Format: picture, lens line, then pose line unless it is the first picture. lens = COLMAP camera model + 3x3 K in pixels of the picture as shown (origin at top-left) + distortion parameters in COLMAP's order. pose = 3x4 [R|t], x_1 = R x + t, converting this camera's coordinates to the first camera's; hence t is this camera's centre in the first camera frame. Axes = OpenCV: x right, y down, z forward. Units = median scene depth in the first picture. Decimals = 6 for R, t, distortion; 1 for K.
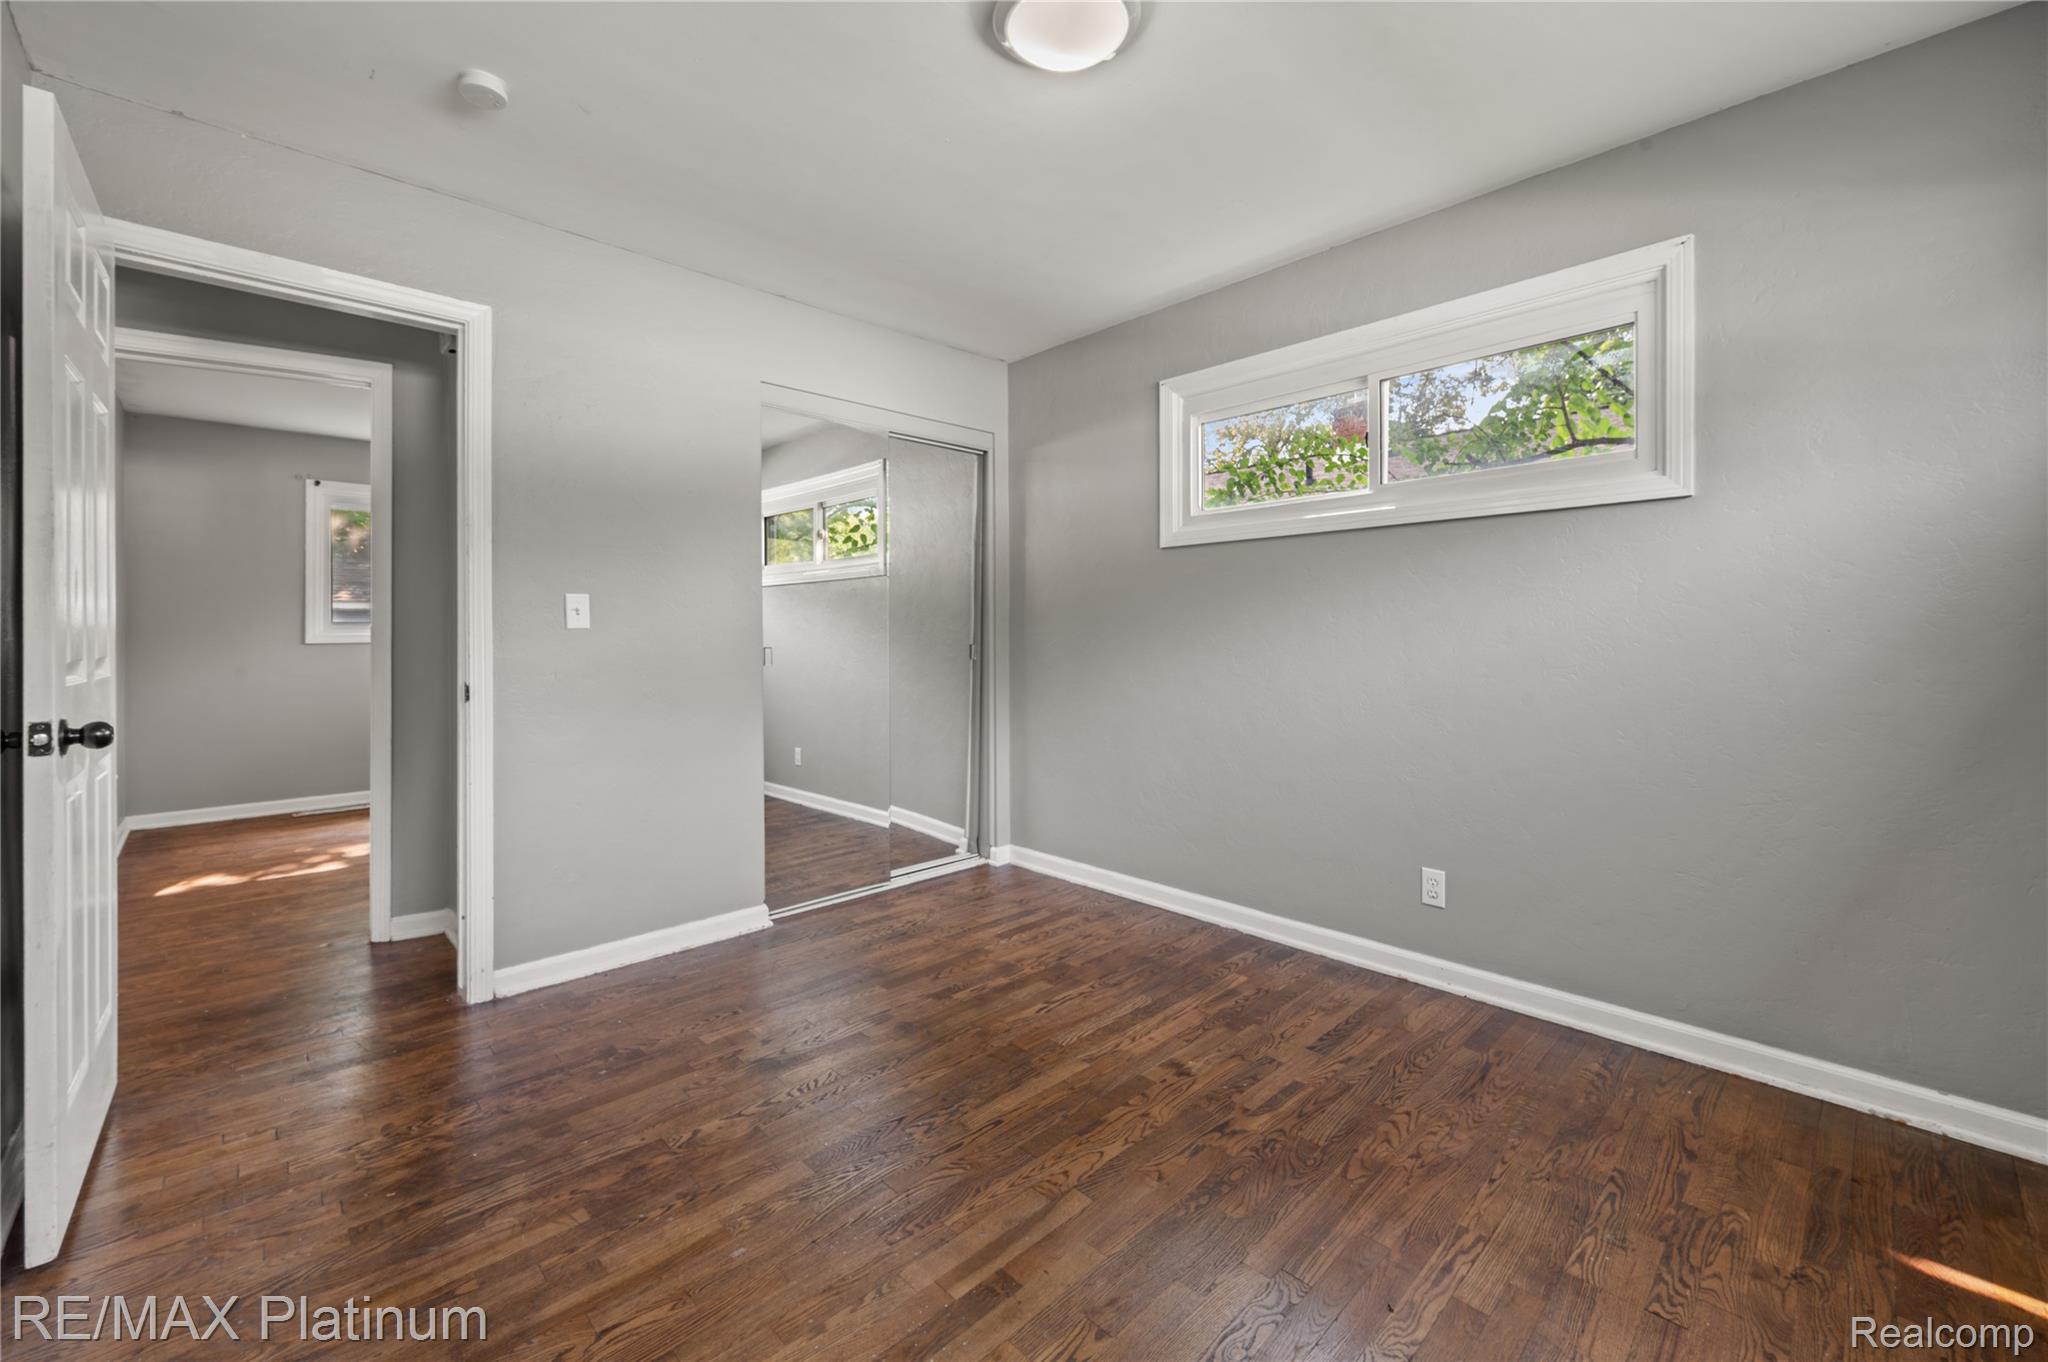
lens RADIAL K [[828.8, 0, 1026.8], [0, 828.8, 648.5], [0, 0, 1]] dist [-0.003468, 0.000326]
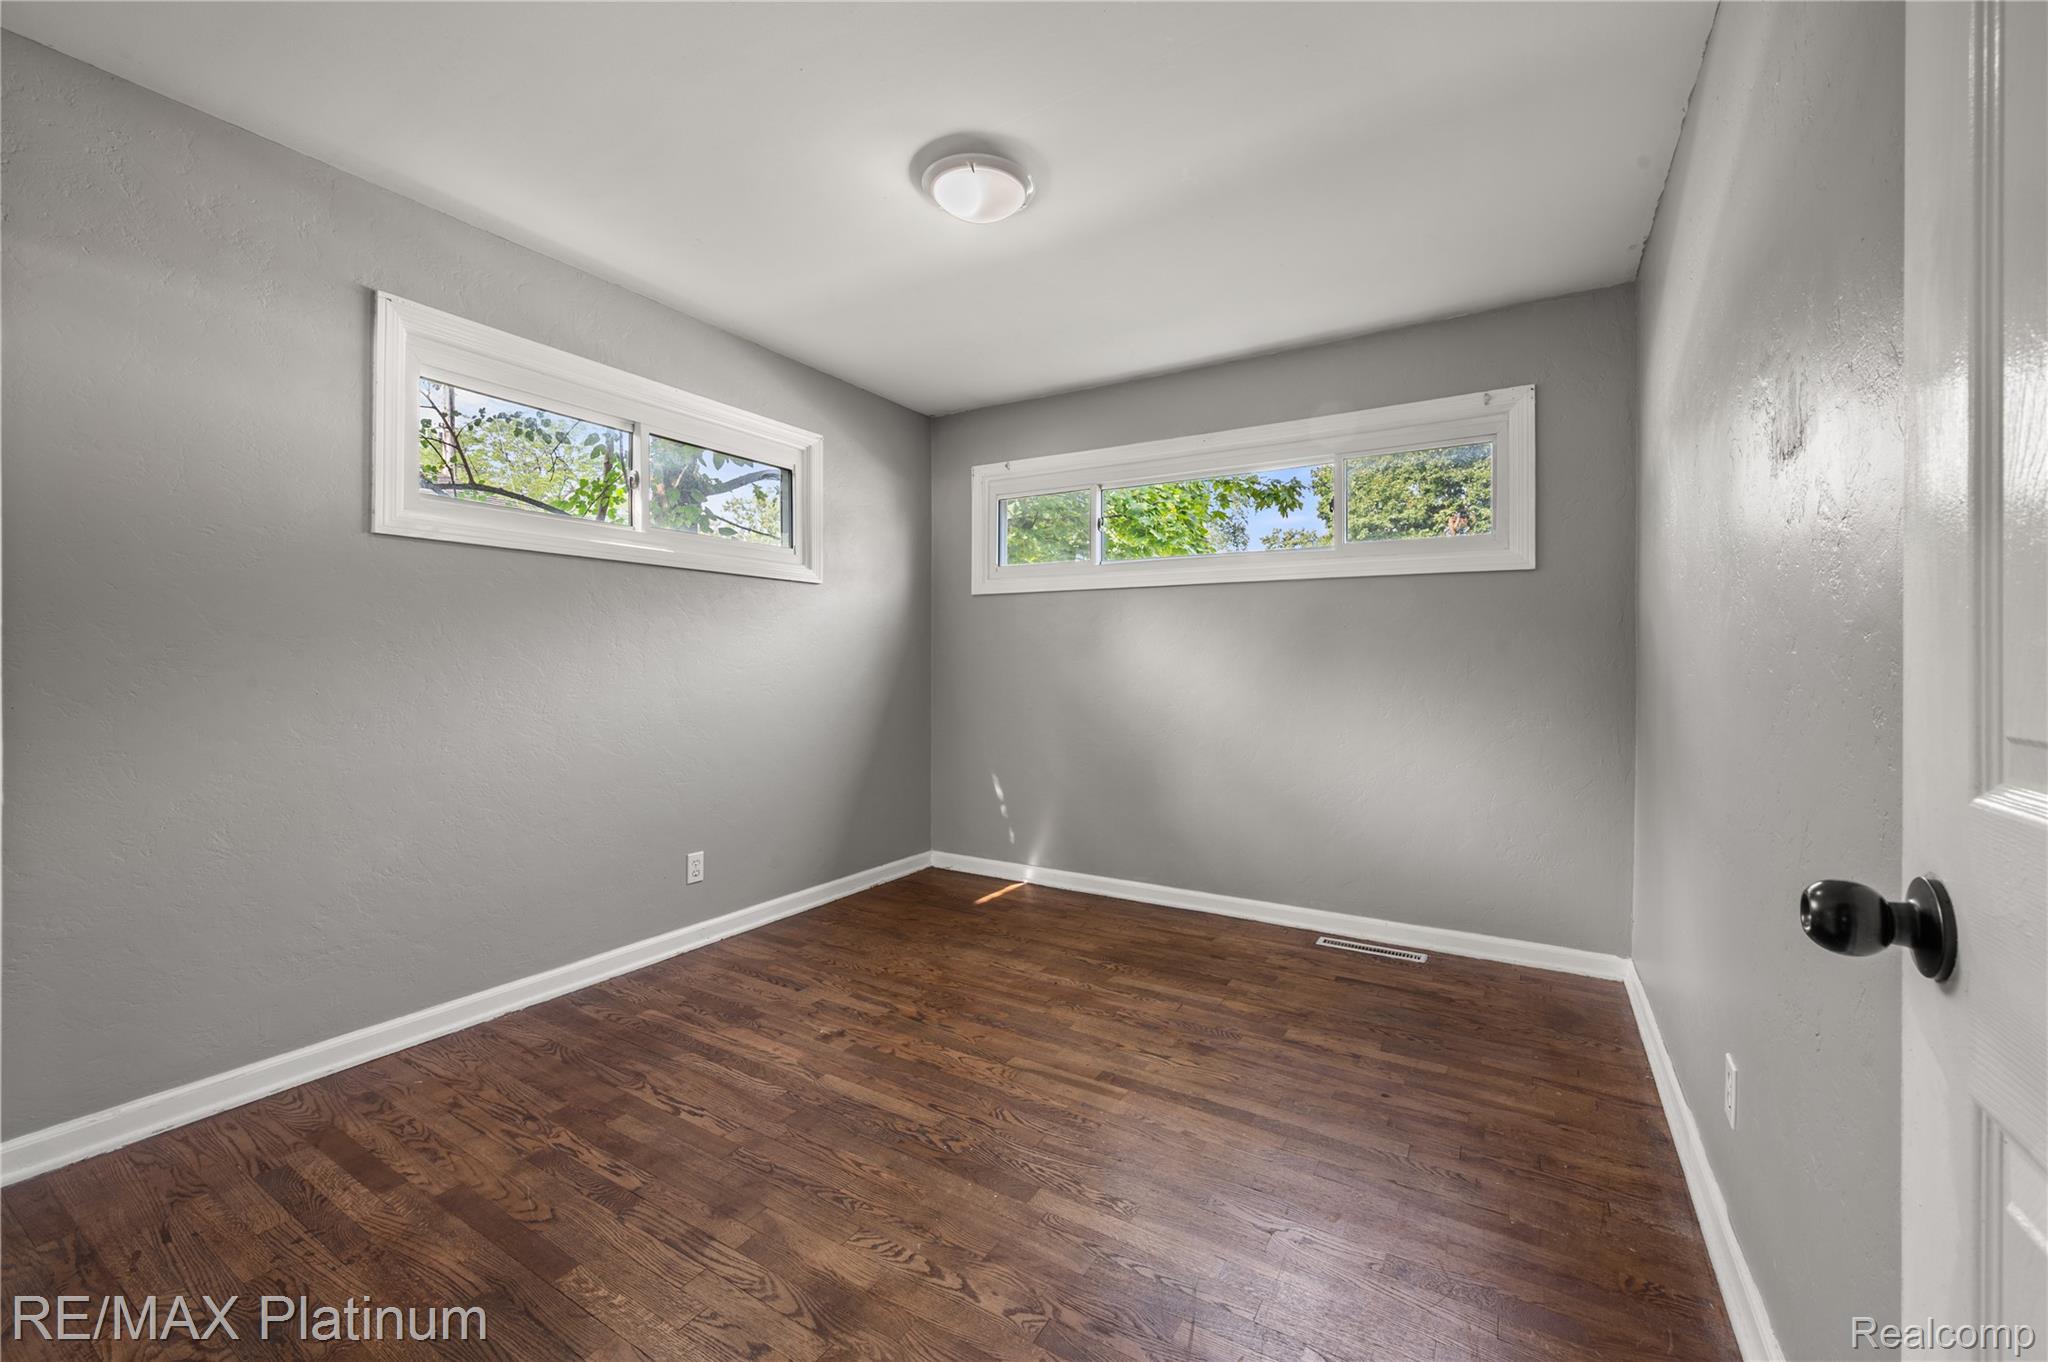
lens RADIAL K [[828.8, 0, 1026.8], [0, 828.8, 648.5], [0, 0, 1]] dist [-0.003468, 0.000326]
pose [[-0.268916, 0.017346, 0.963007, -0.936310], [0.012561, 0.999816, -0.014501, -0.011077], [-0.963082, 0.008196, -0.269085, 0.968830]]
